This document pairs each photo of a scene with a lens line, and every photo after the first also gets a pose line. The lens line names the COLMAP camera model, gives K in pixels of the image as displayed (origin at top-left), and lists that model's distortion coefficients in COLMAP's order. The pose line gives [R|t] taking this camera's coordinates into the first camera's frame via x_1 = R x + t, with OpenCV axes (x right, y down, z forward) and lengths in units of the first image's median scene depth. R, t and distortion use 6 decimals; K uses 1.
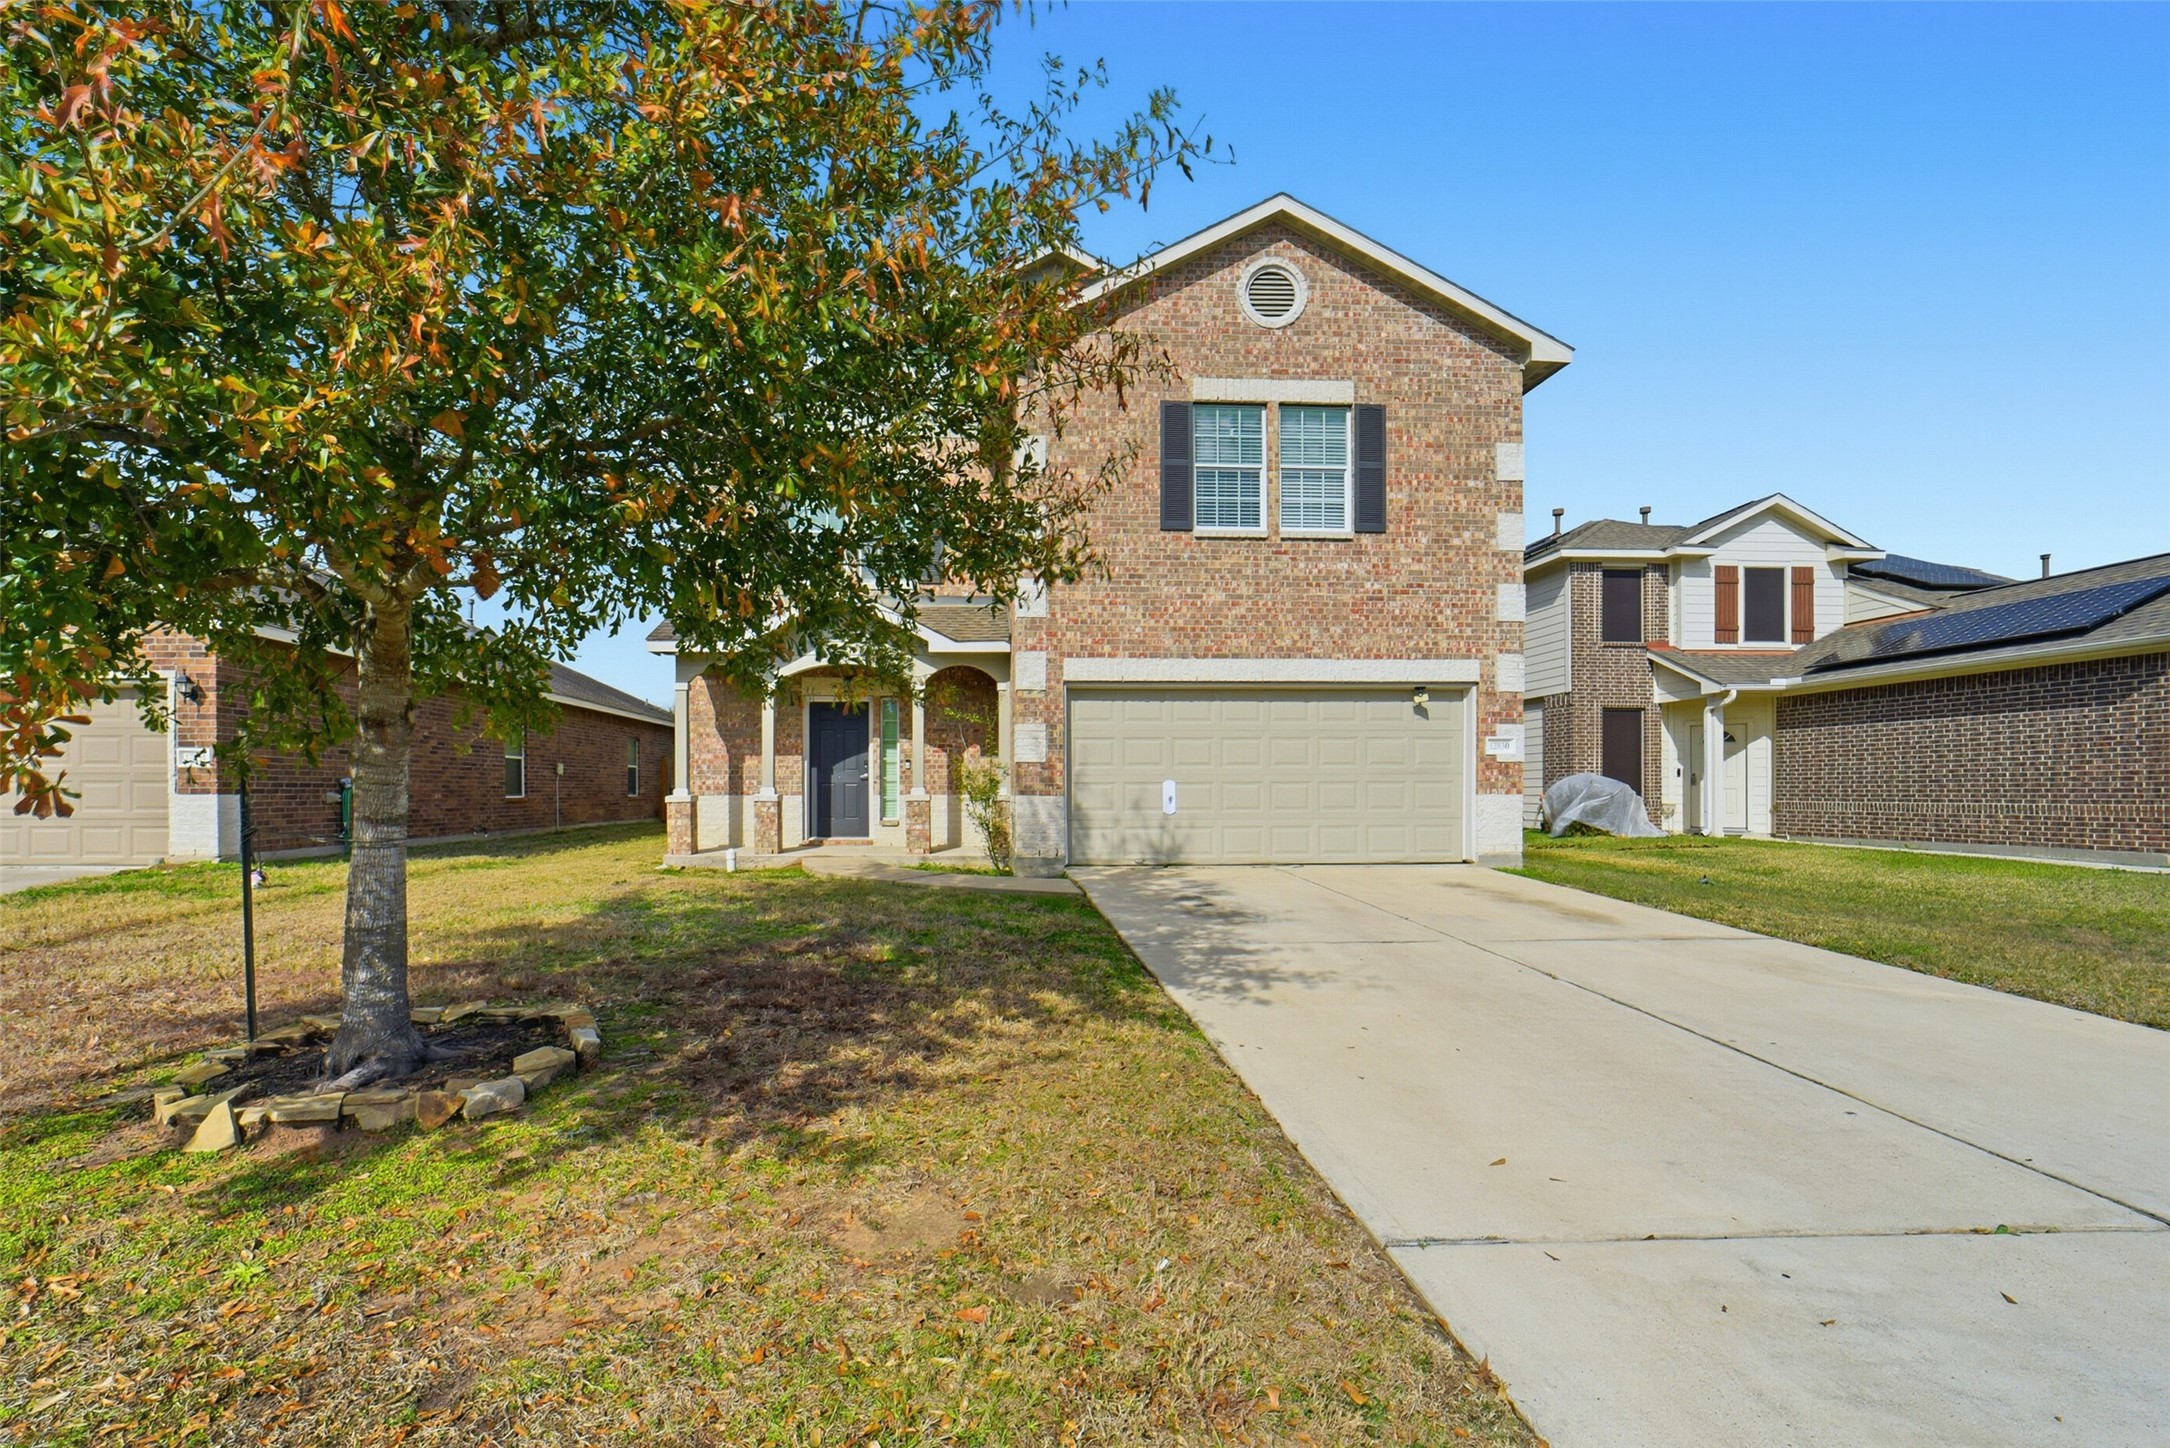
lens RADIAL K [[864.4, 0, 1085.9], [0, 864.4, 730.0], [0, 0, 1]] dist [-0.031254, 0.009537]
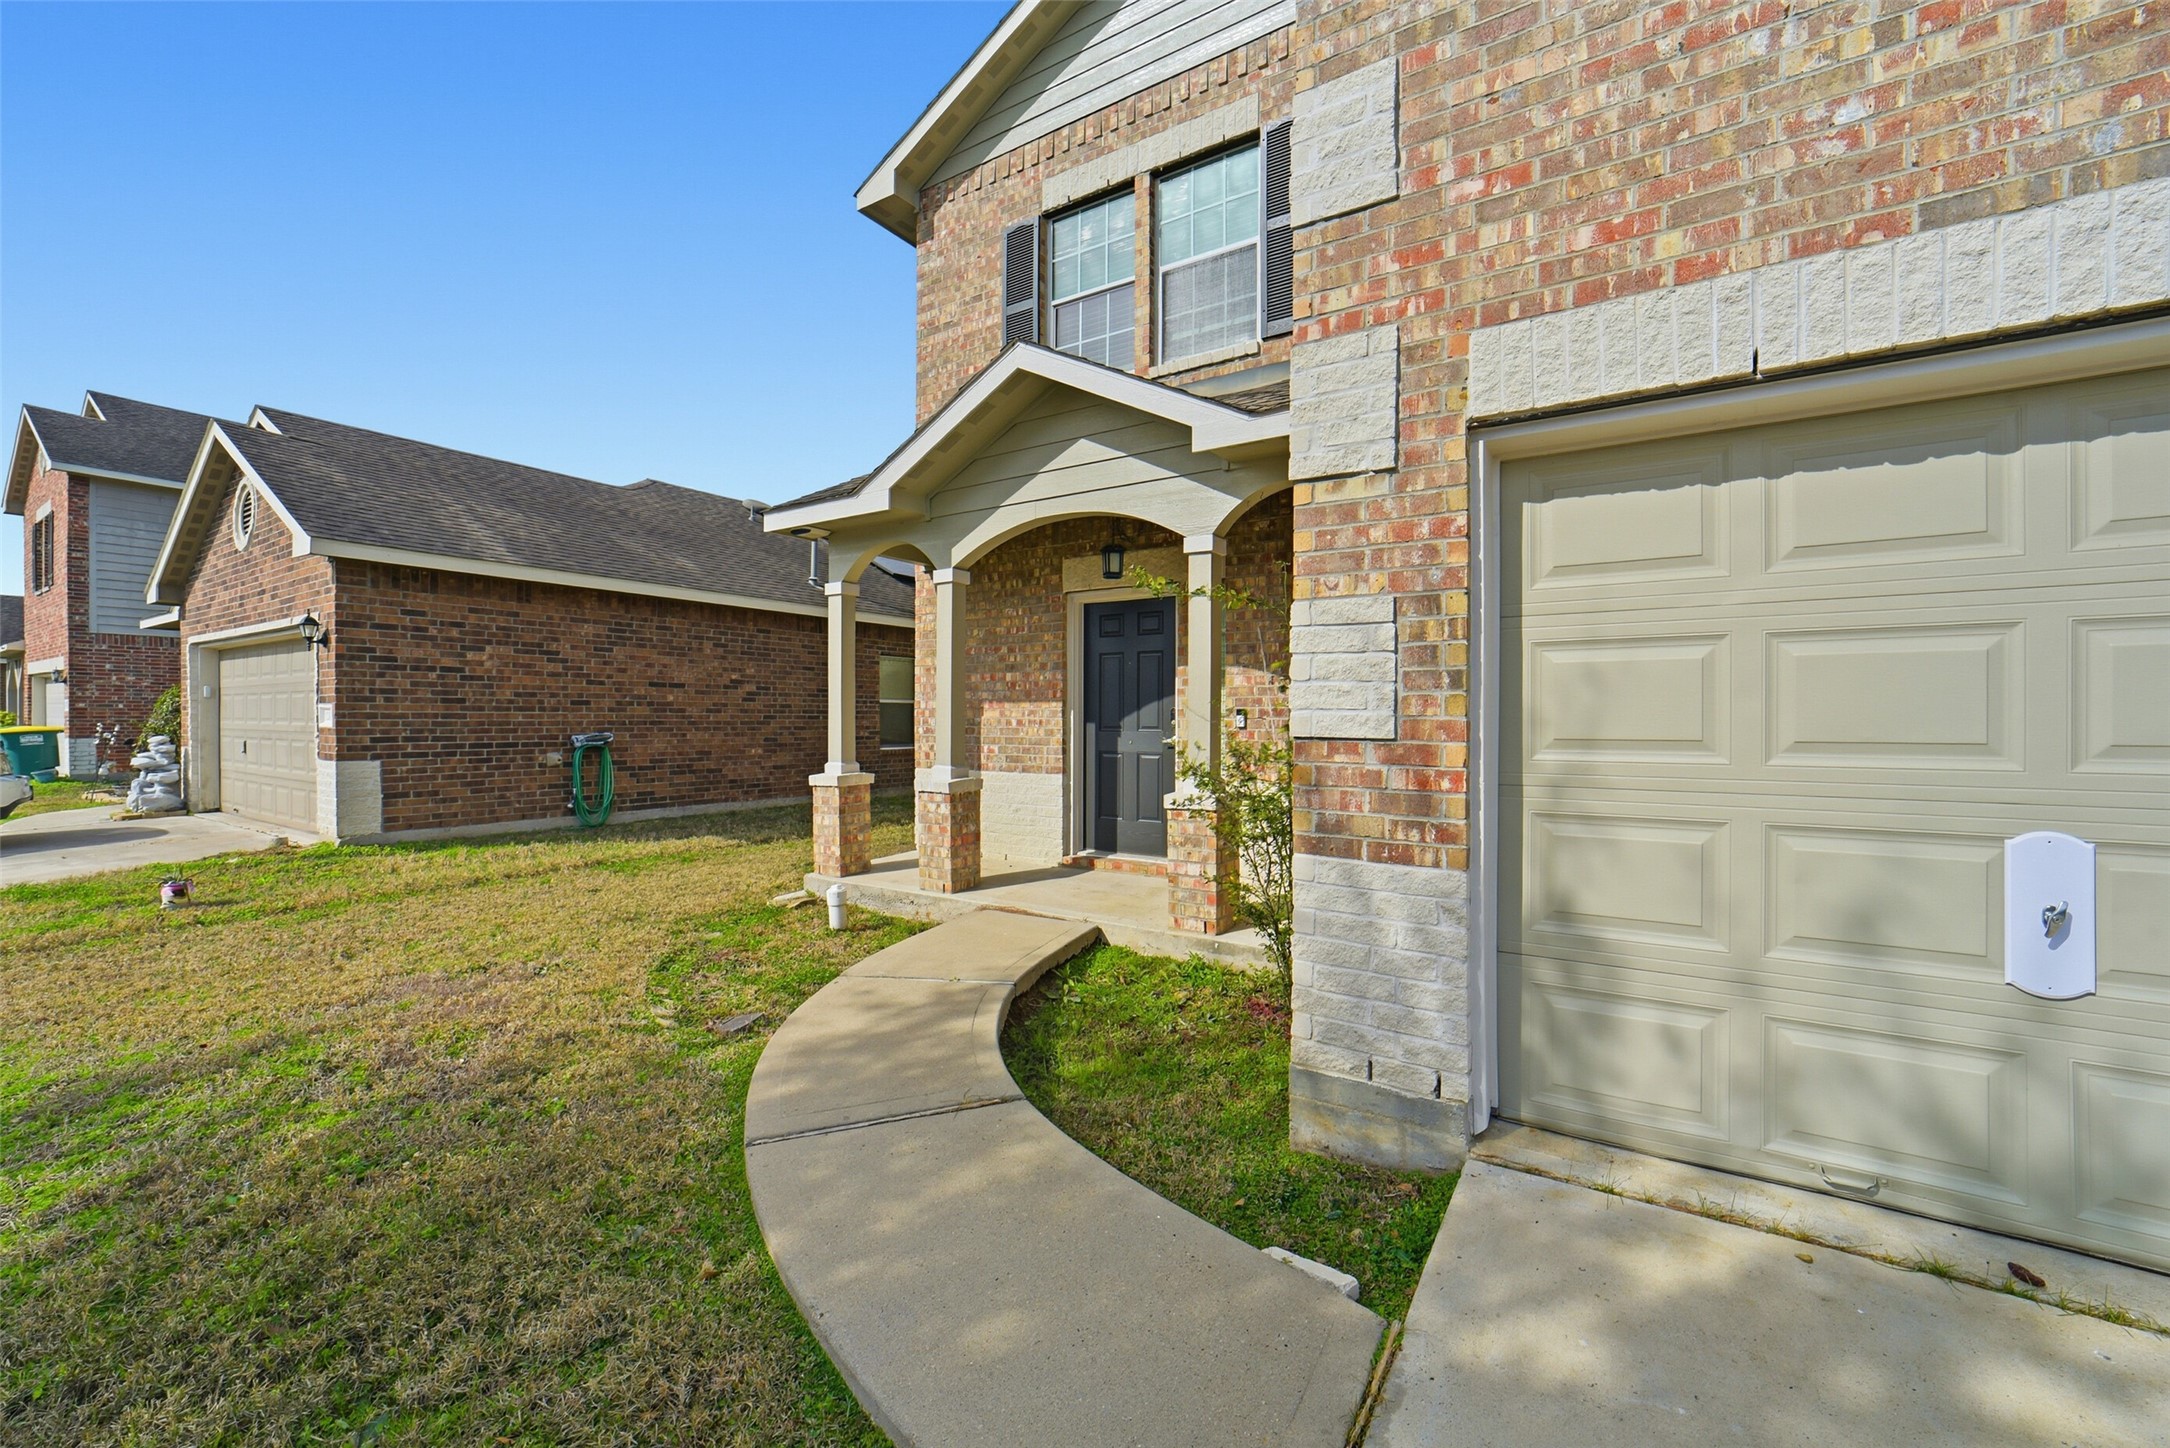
lens RADIAL K [[900.8, 0, 1088.8], [0, 900.8, 695.4], [0, 0, 1]] dist [-0.000363, 0.000051]
pose [[0.779421, -0.008093, -0.626448, 0.052465], [0.032369, 0.999101, 0.027365, 0.013277], [0.625663, -0.041607, 0.778983, 0.709976]]
